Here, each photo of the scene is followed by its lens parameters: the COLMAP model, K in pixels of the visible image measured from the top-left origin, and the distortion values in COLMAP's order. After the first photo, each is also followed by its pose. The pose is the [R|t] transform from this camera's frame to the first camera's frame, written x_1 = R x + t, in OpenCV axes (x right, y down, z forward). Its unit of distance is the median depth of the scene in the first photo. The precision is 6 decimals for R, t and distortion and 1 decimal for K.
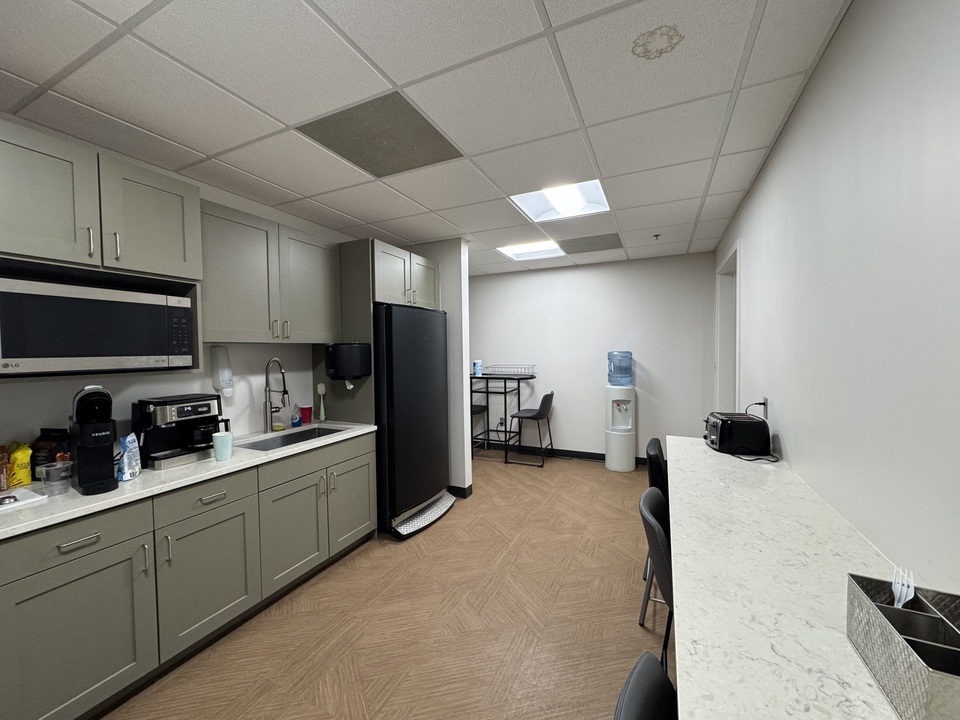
lens RADIAL K [[386.4, 0, 479.0], [0, 386.4, 359.6], [0, 0, 1]] dist [0.002749, -0.000412]
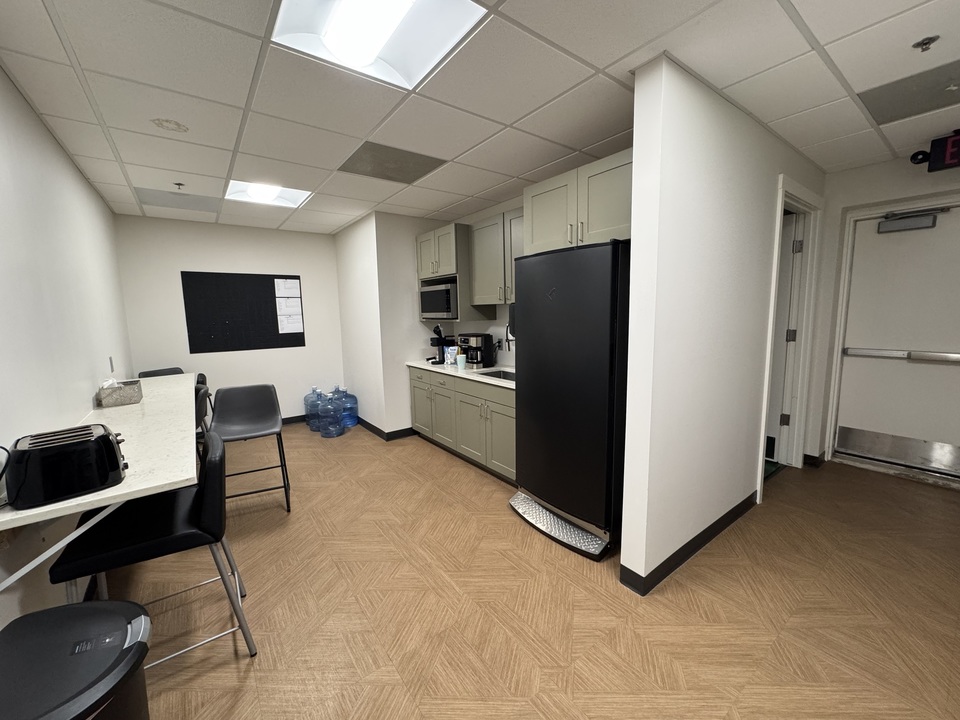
lens RADIAL K [[386.4, 0, 480.9], [0, 386.4, 359.0], [0, 0, 1]] dist [0.002749, -0.000412]
pose [[-0.468877, 0.132334, -0.873294, 0.781811], [0.000154, 0.988725, 0.149743, -0.057740], [0.883263, 0.070077, -0.463611, 1.661452]]
